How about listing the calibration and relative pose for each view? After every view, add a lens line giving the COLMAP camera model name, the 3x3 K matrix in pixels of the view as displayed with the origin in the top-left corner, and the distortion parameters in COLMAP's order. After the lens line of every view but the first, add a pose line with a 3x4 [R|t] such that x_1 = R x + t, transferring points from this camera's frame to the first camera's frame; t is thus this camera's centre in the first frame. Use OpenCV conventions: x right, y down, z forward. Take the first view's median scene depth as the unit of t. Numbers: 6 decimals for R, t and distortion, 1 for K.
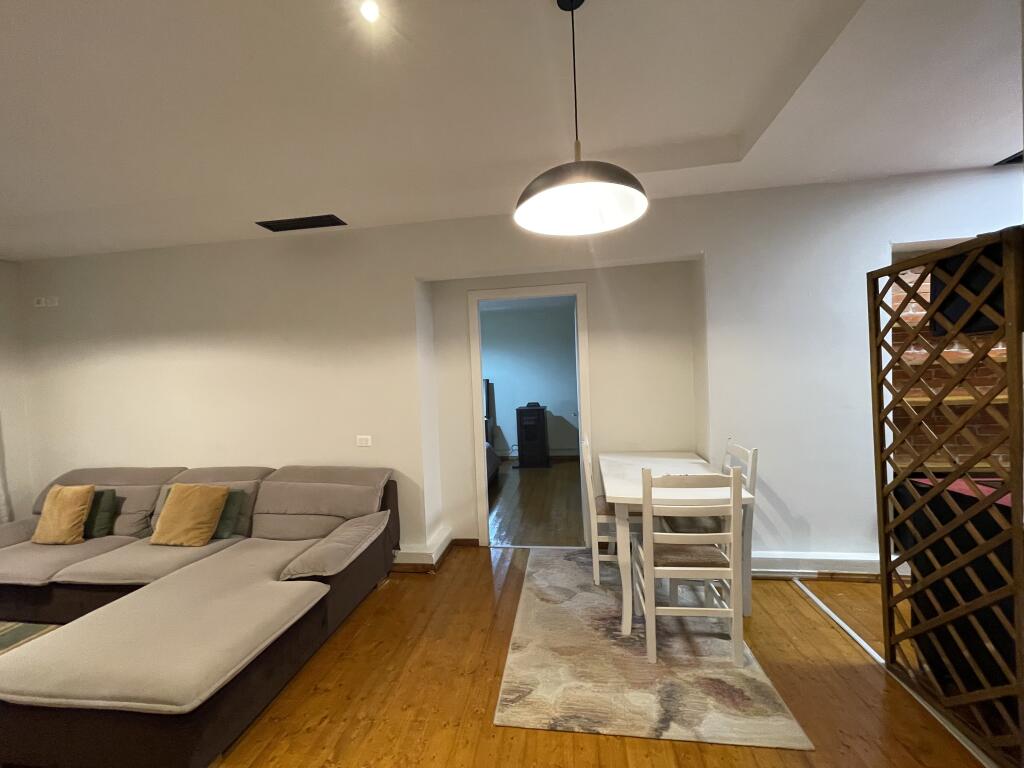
lens RADIAL K [[412.1, 0, 516.1], [0, 412.1, 384.6], [0, 0, 1]] dist [-0.006130, -0.000786]
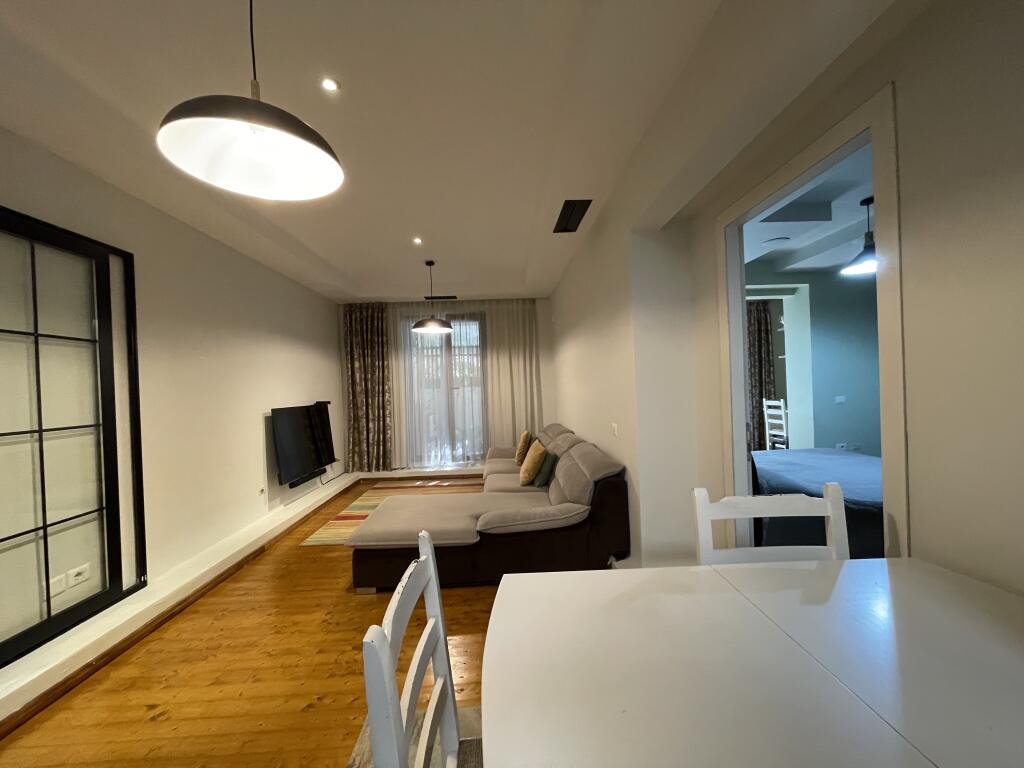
lens RADIAL K [[412.1, 0, 513.0], [0, 412.1, 389.0], [0, 0, 1]] dist [-0.006130, -0.000786]
pose [[0.174199, 0.040133, -0.983892, 0.524856], [0.006680, 0.999098, 0.041936, 0.007773], [0.984688, -0.013877, 0.173773, 0.661336]]
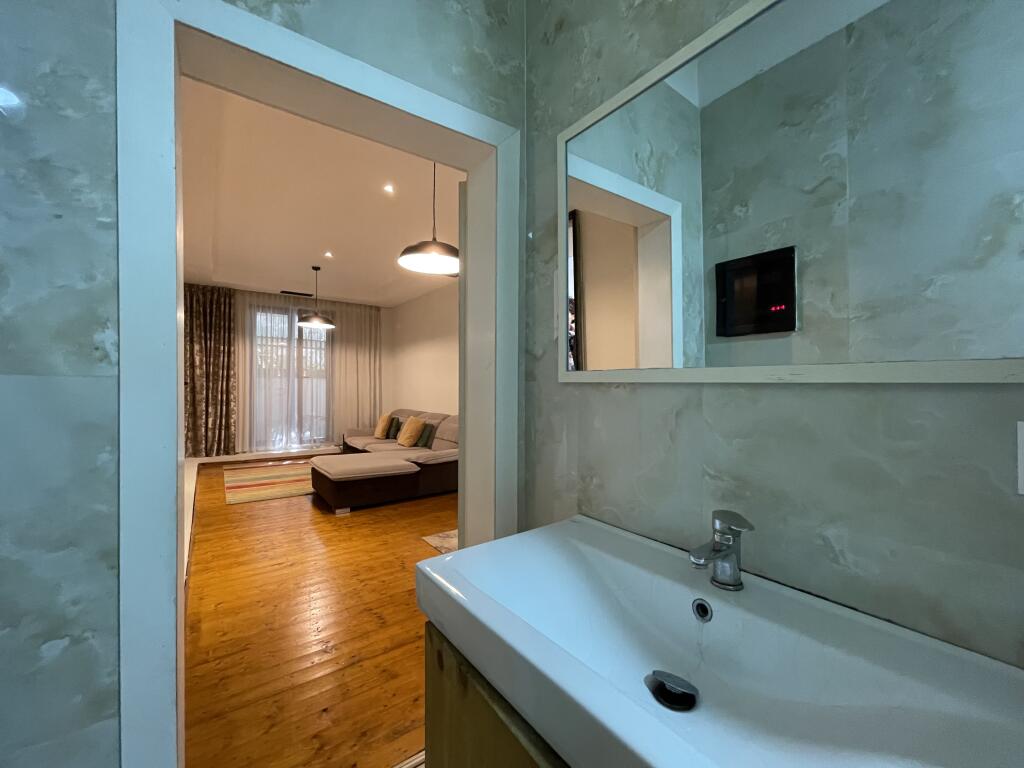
lens RADIAL K [[412.1, 0, 514.5], [0, 412.1, 390.5], [0, 0, 1]] dist [-0.006130, -0.000786]
pose [[0.701941, 0.051227, -0.710390, 0.861783], [-0.052263, 0.998426, 0.020355, 0.054000], [0.710315, 0.022839, 0.703513, -0.018308]]
